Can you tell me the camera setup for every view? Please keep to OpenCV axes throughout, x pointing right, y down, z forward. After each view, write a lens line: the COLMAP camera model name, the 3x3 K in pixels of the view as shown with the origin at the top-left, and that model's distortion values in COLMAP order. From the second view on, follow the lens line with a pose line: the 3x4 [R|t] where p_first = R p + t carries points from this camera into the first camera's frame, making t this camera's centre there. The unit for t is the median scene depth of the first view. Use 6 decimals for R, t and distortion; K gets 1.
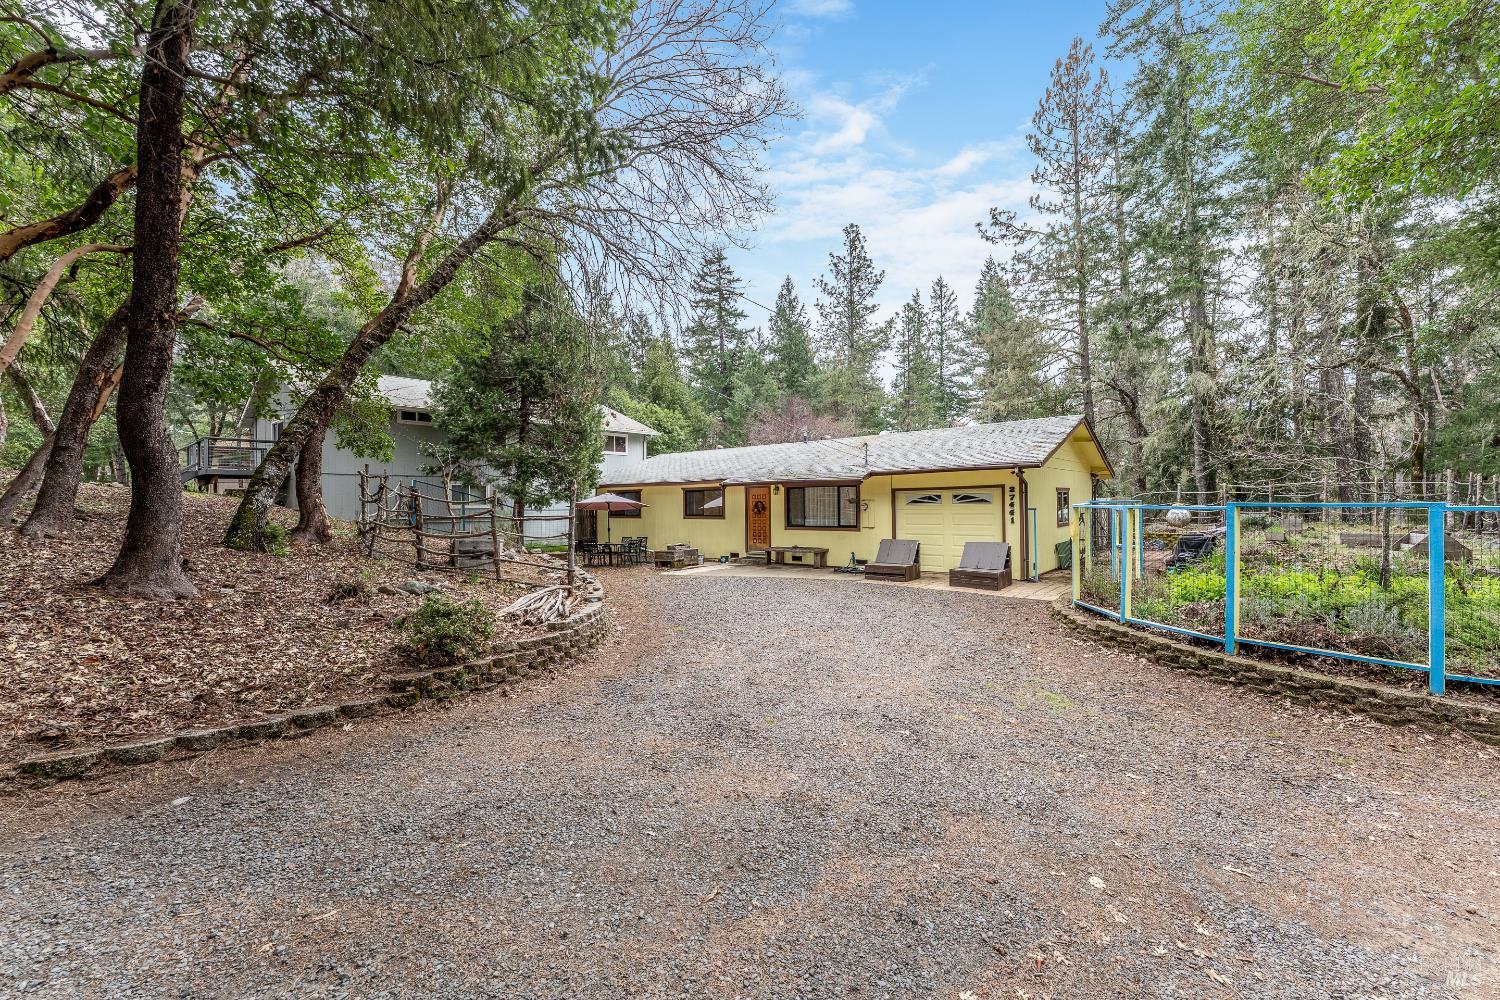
lens RADIAL K [[586.8, 0, 750.5], [0, 586.8, 514.3], [0, 0, 1]] dist [-0.000150, -0.000005]
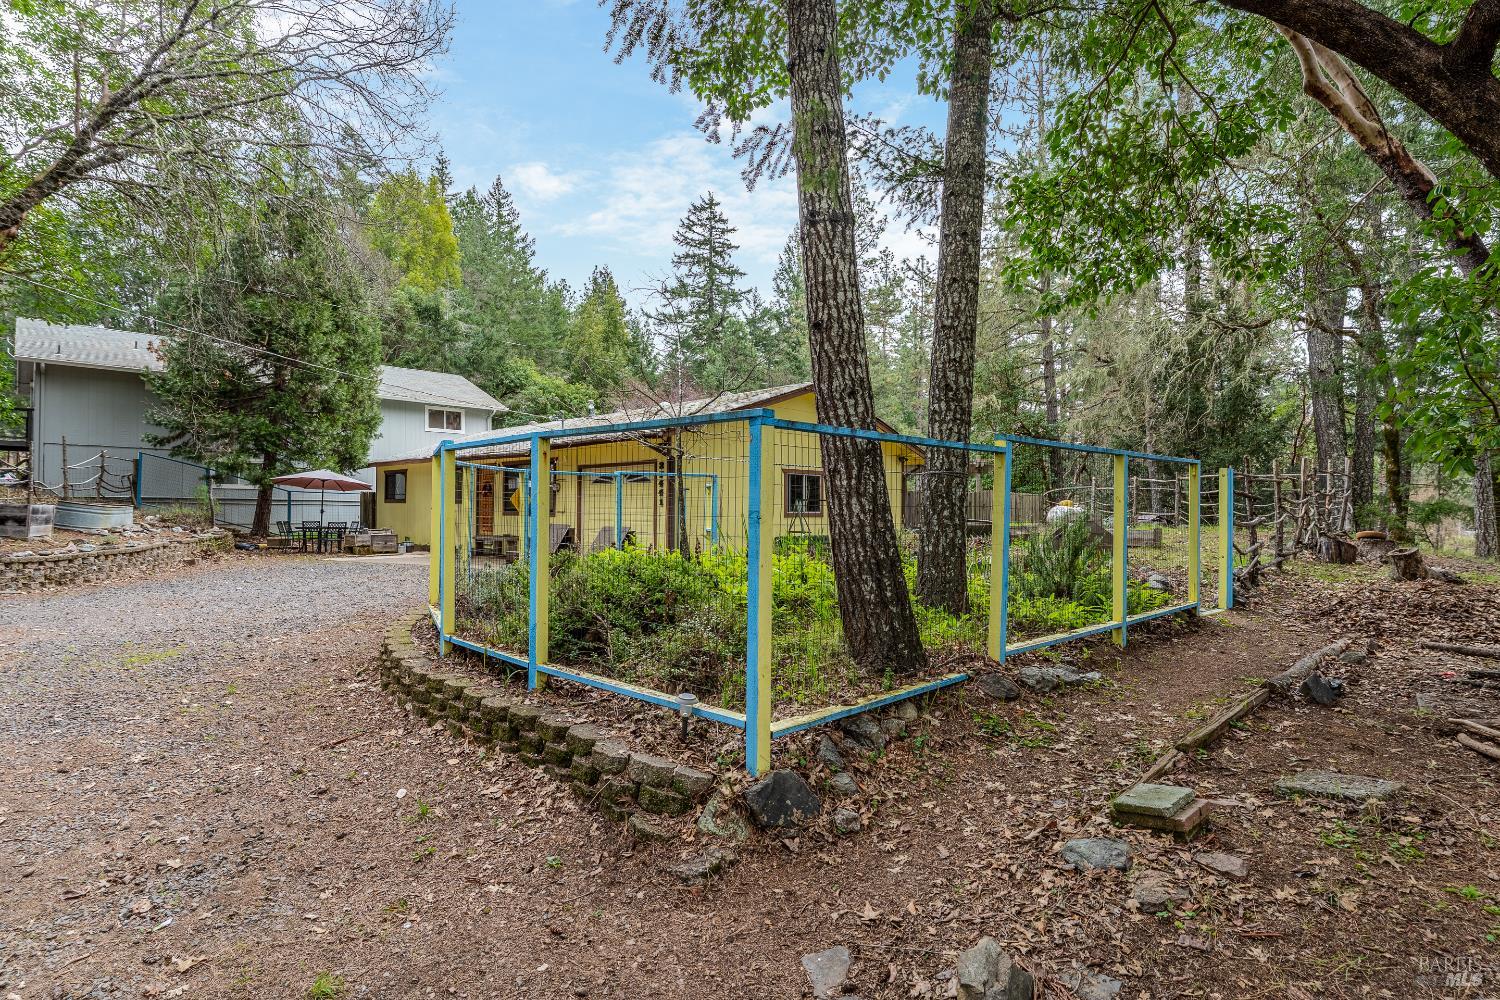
lens RADIAL K [[742.4, 0, 744.7], [0, 742.4, 496.5], [0, 0, 1]] dist [-0.000424, -0.000266]
pose [[0.995290, 0.023712, -0.093993, 0.137881], [-0.027242, 0.998964, -0.036450, 0.007870], [0.093031, 0.038839, 0.994905, -0.007262]]
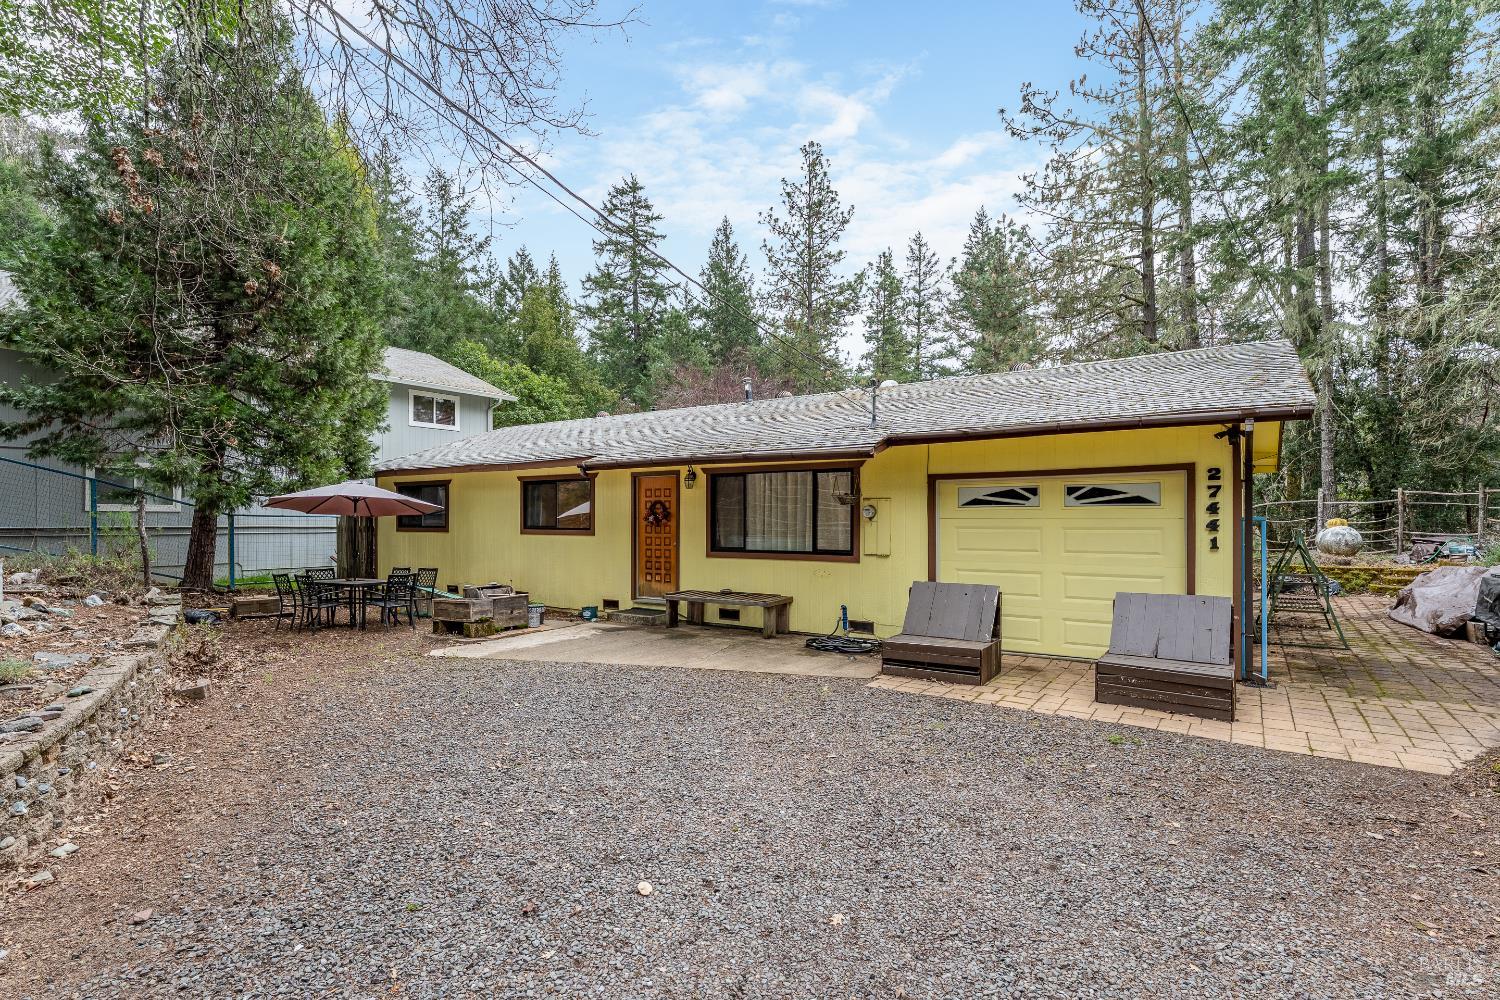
lens RADIAL K [[726.6, 0, 747.5], [0, 726.6, 518.4], [0, 0, 1]] dist [-0.002392, -0.000066]
pose [[0.995122, 0.014341, 0.097605, 0.008819], [-0.012474, 0.999728, -0.019715, 0.001313], [-0.097861, 0.018401, 0.995030, 0.101887]]
